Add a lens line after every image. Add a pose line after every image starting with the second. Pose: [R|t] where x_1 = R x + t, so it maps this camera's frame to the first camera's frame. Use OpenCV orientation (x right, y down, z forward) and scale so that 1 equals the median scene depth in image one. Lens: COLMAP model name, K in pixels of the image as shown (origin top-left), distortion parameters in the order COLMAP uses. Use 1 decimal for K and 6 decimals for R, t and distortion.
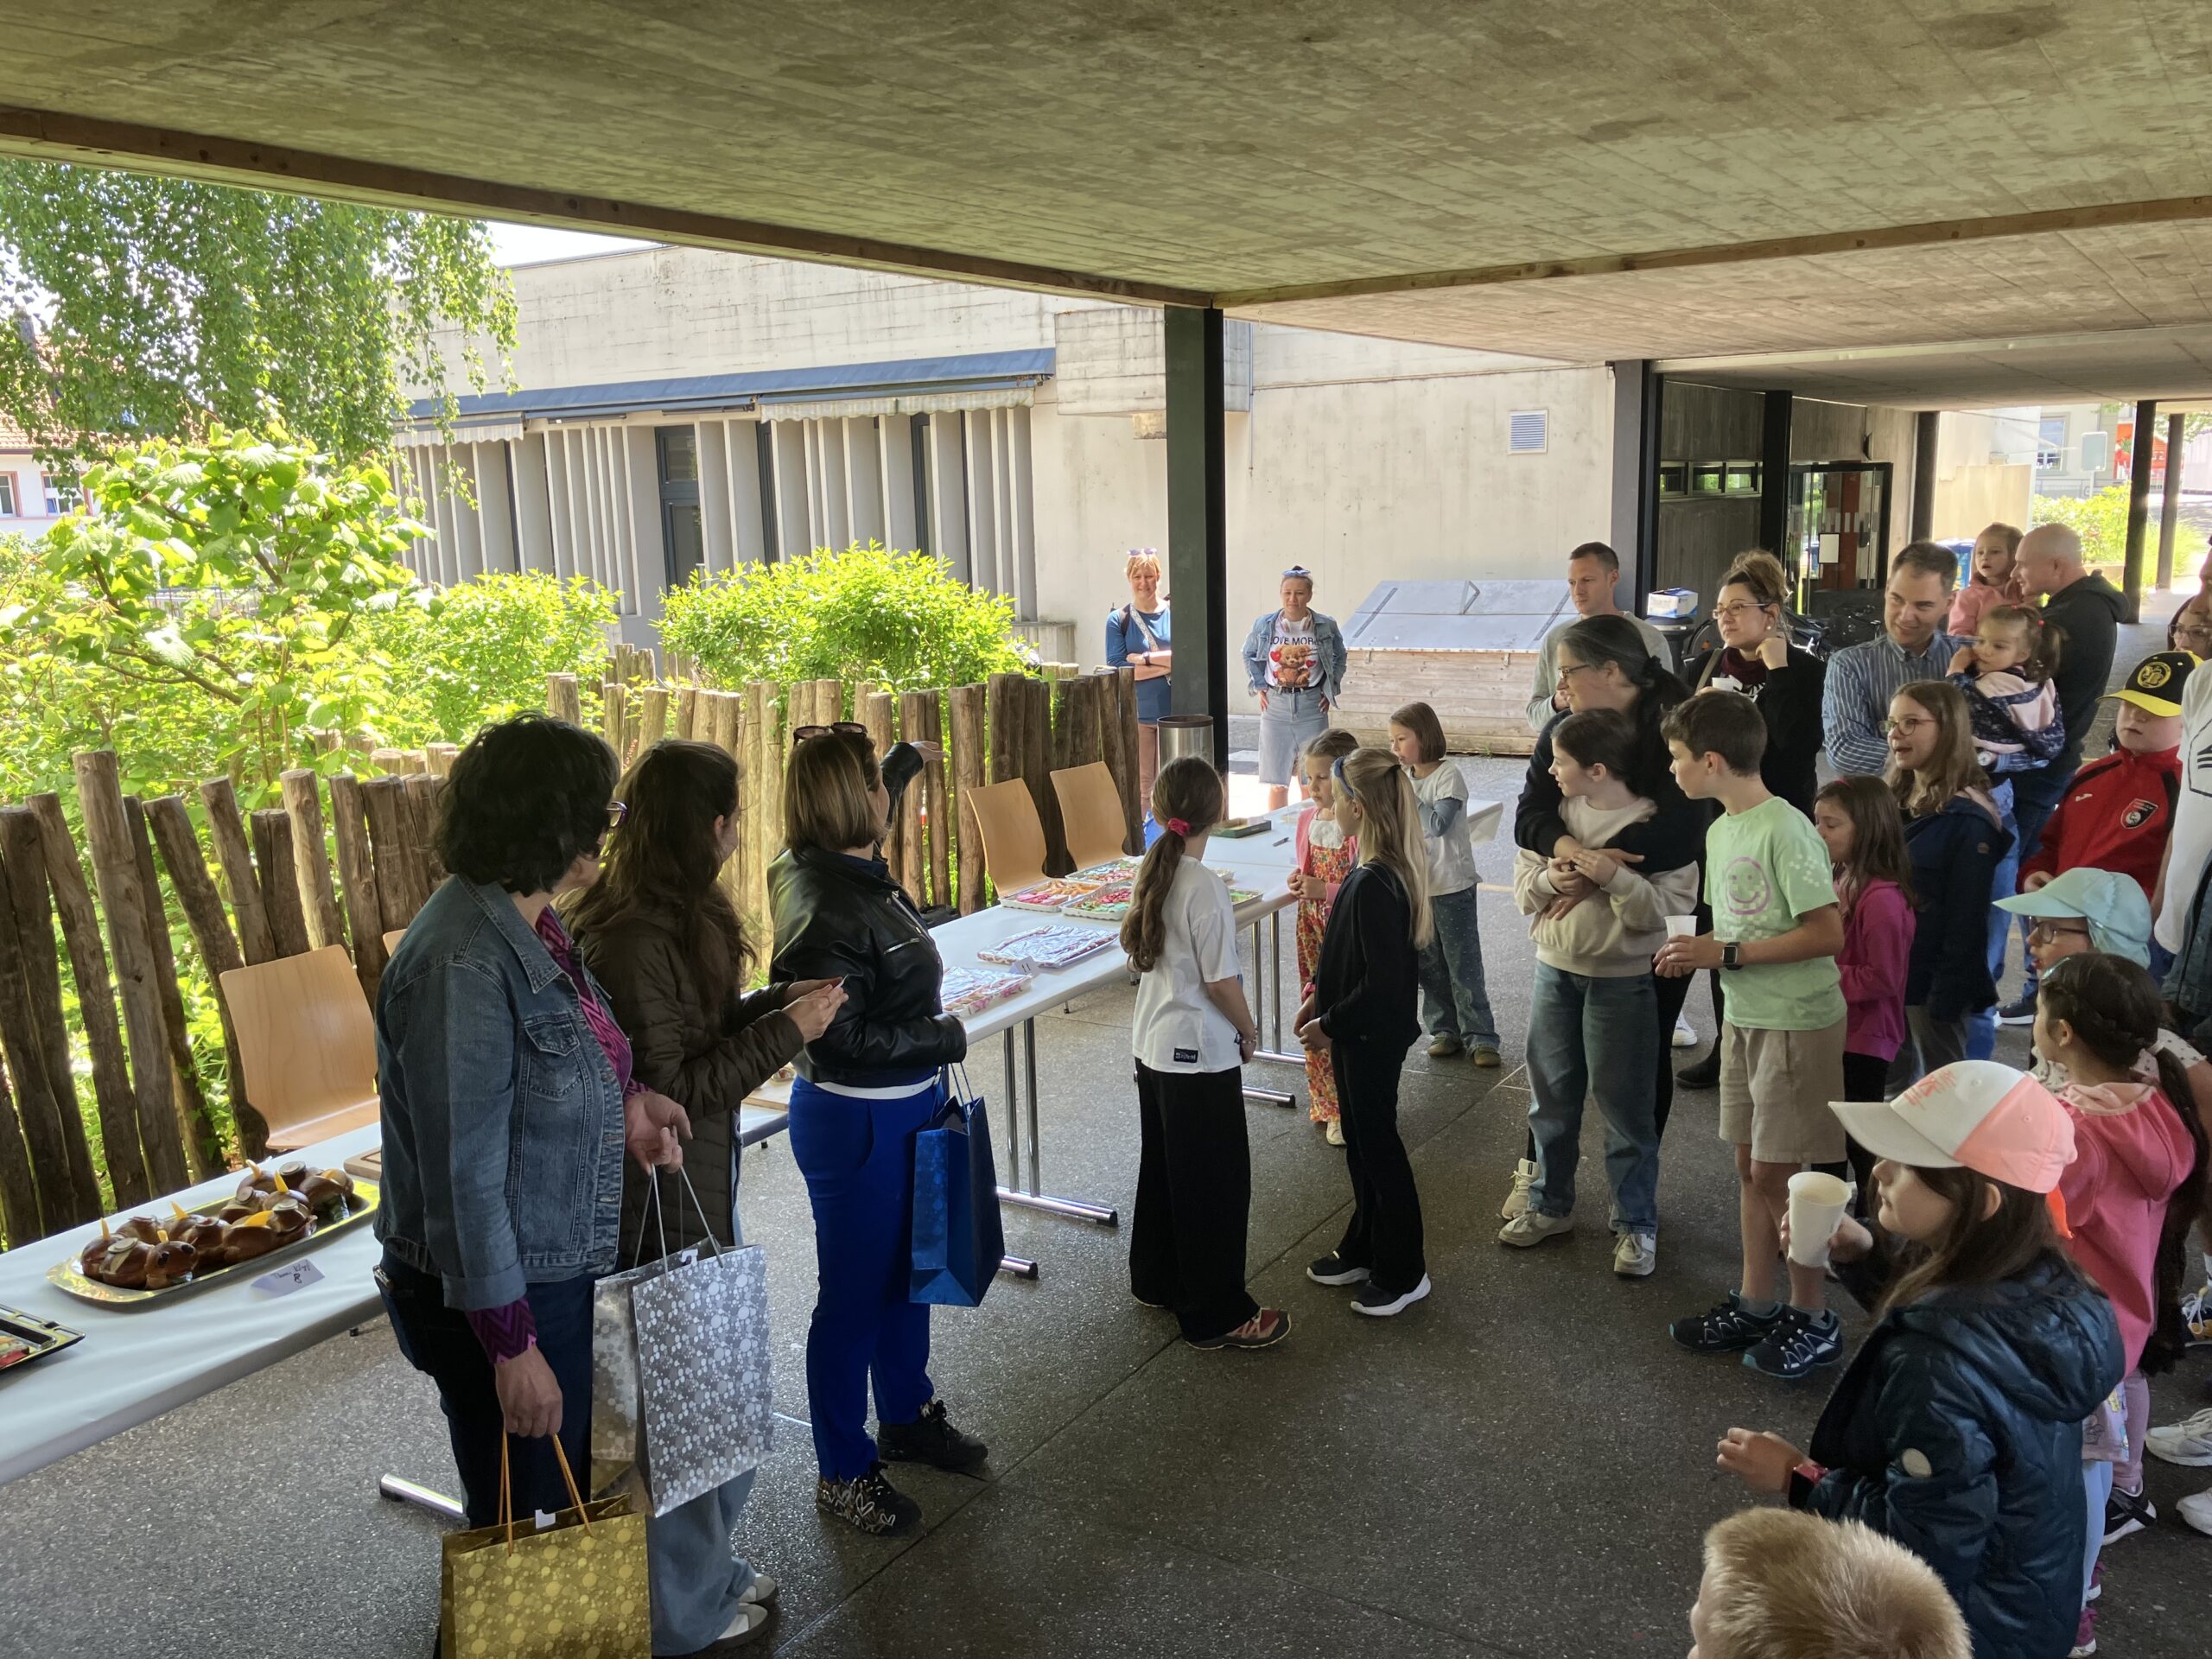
lens RADIAL K [[1834.8, 0, 1095.4], [0, 1834.8, 846.9], [0, 0, 1]] dist [0.027162, -0.019297]
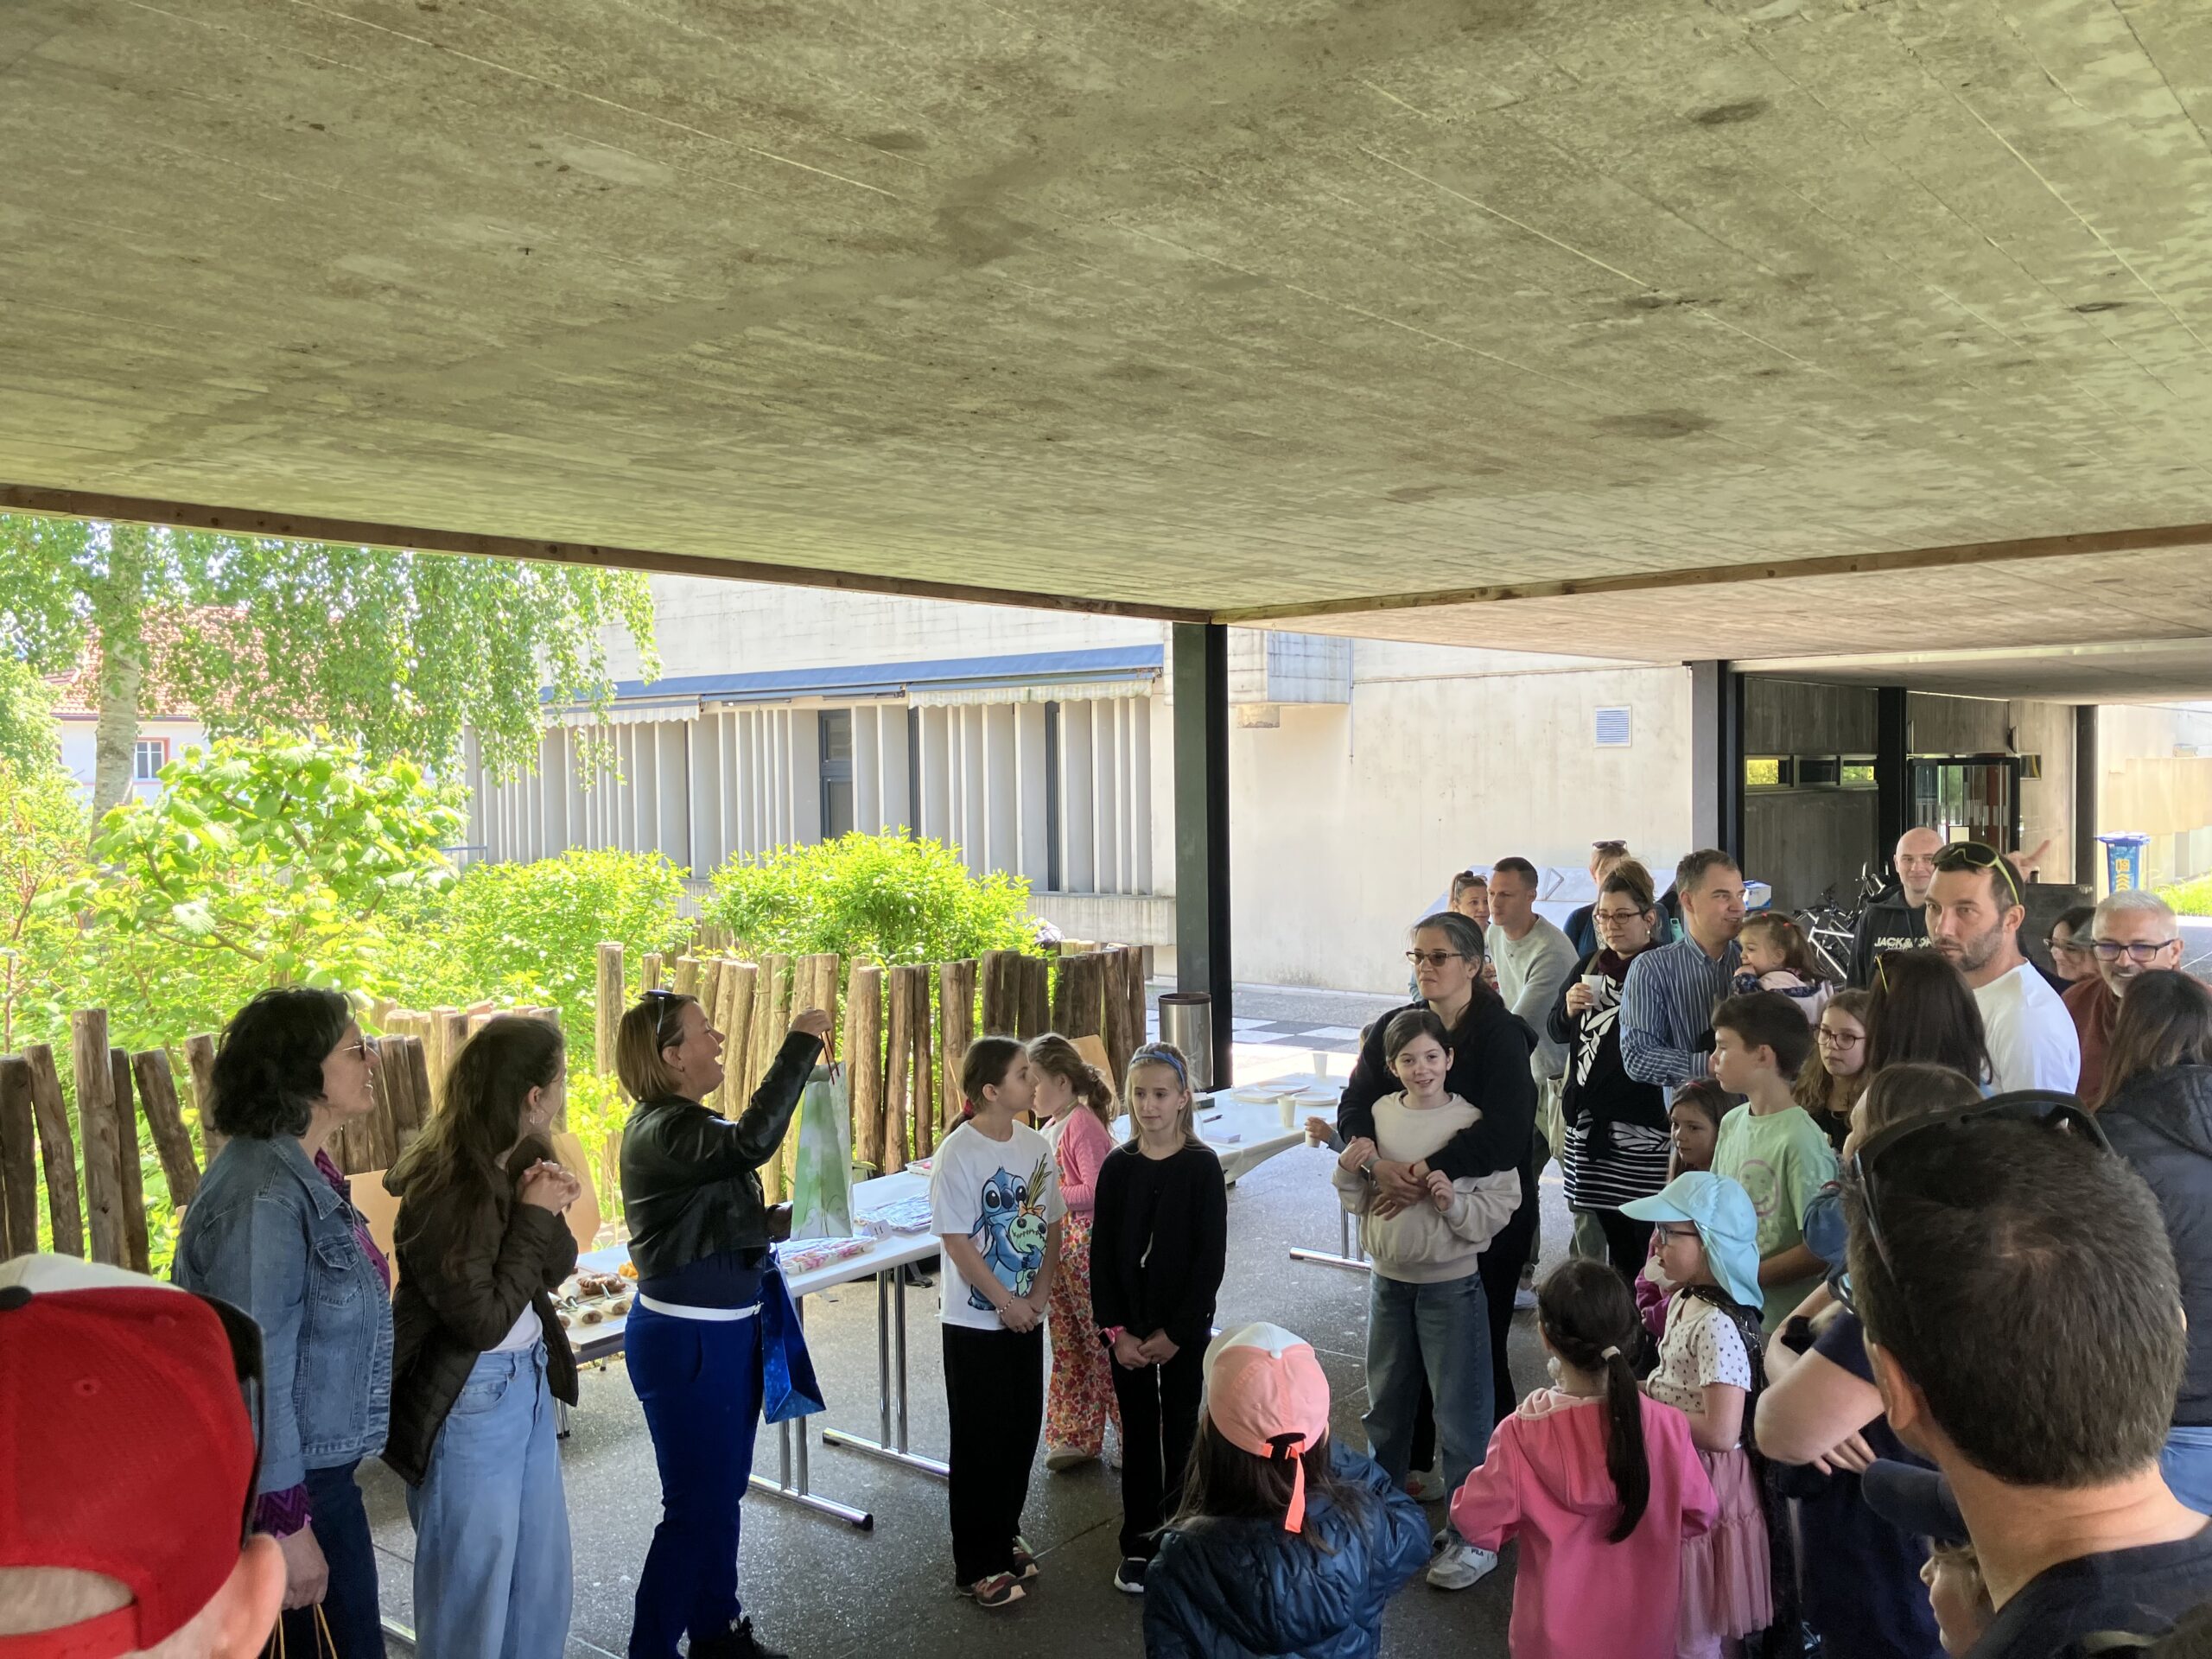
lens RADIAL K [[1834.8, 0, 1122.6], [0, 1834.8, 821.6], [0, 0, 1]] dist [0.027162, -0.019297]
pose [[0.994616, 0.015521, -0.102463, 0.134405], [-0.031696, 0.986901, -0.158184, -0.002826], [0.098666, 0.160580, 0.982079, -0.058218]]
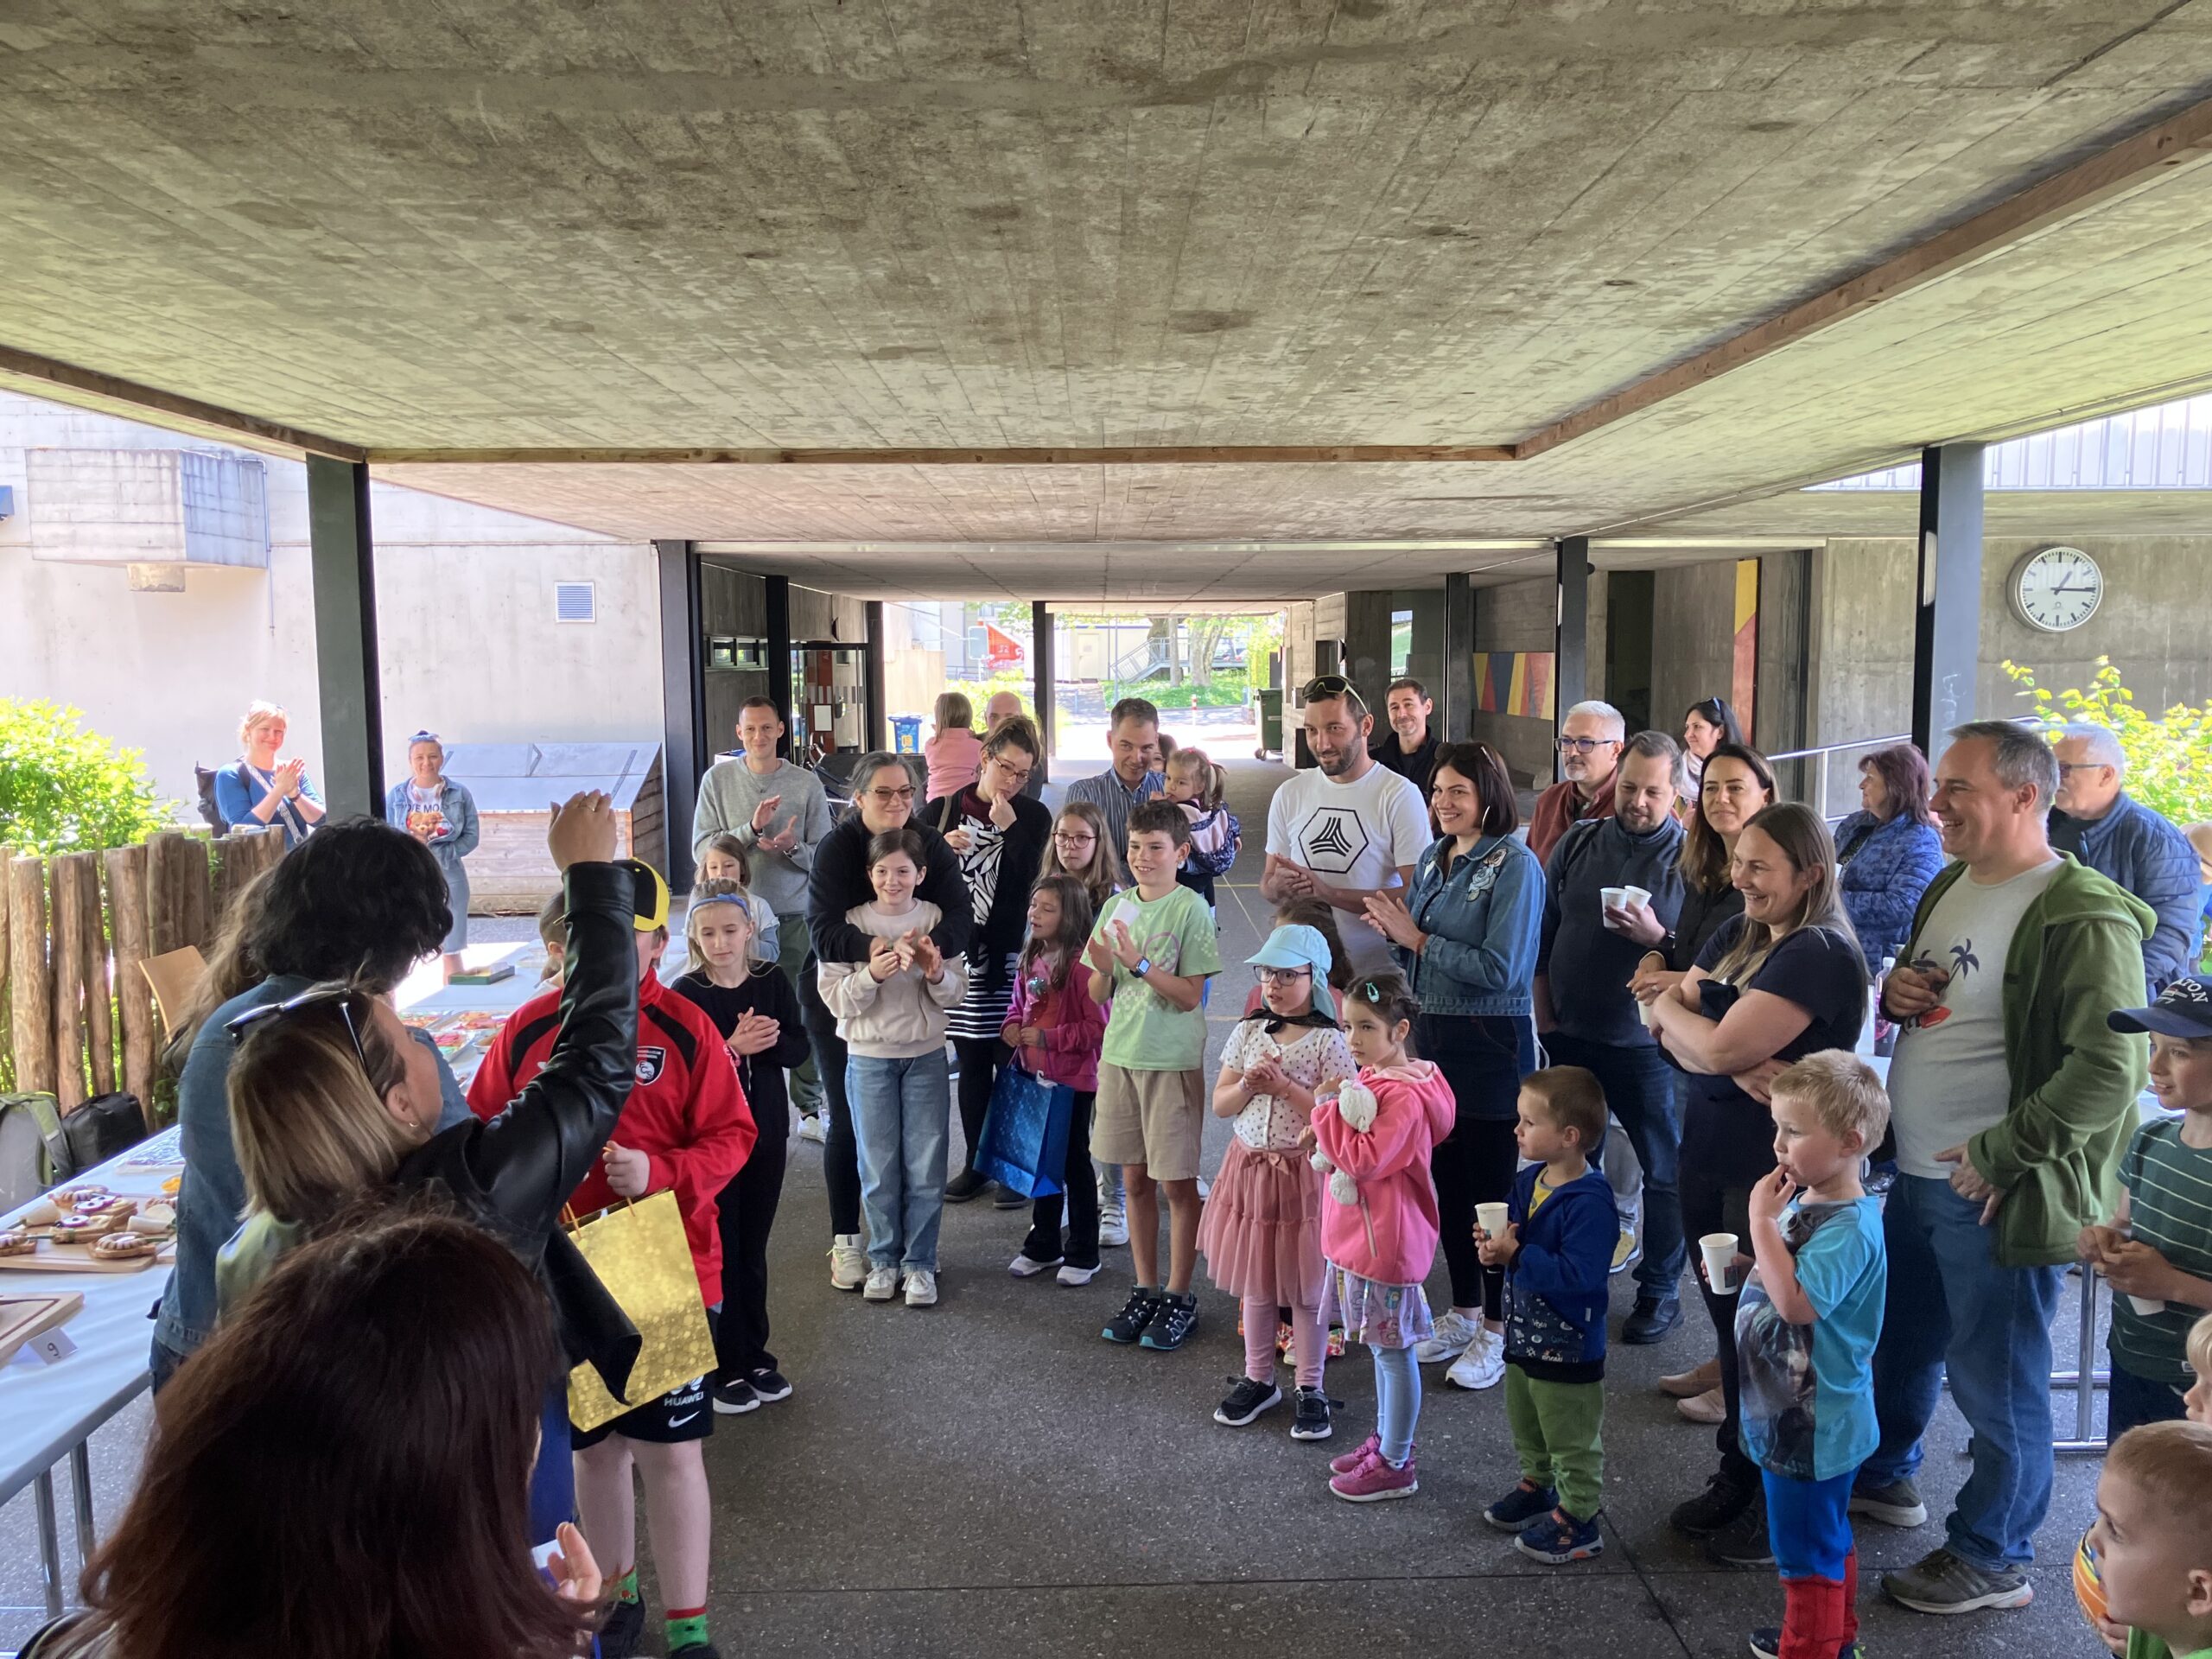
lens RADIAL K [[1834.8, 0, 1128.9], [0, 1834.8, 849.2], [0, 0, 1]] dist [0.027162, -0.019297]
pose [[0.833222, -0.033982, 0.551894, -0.160083], [0.085123, 0.994095, -0.067306, 0.017043], [-0.546348, 0.103060, 0.831194, -0.030674]]
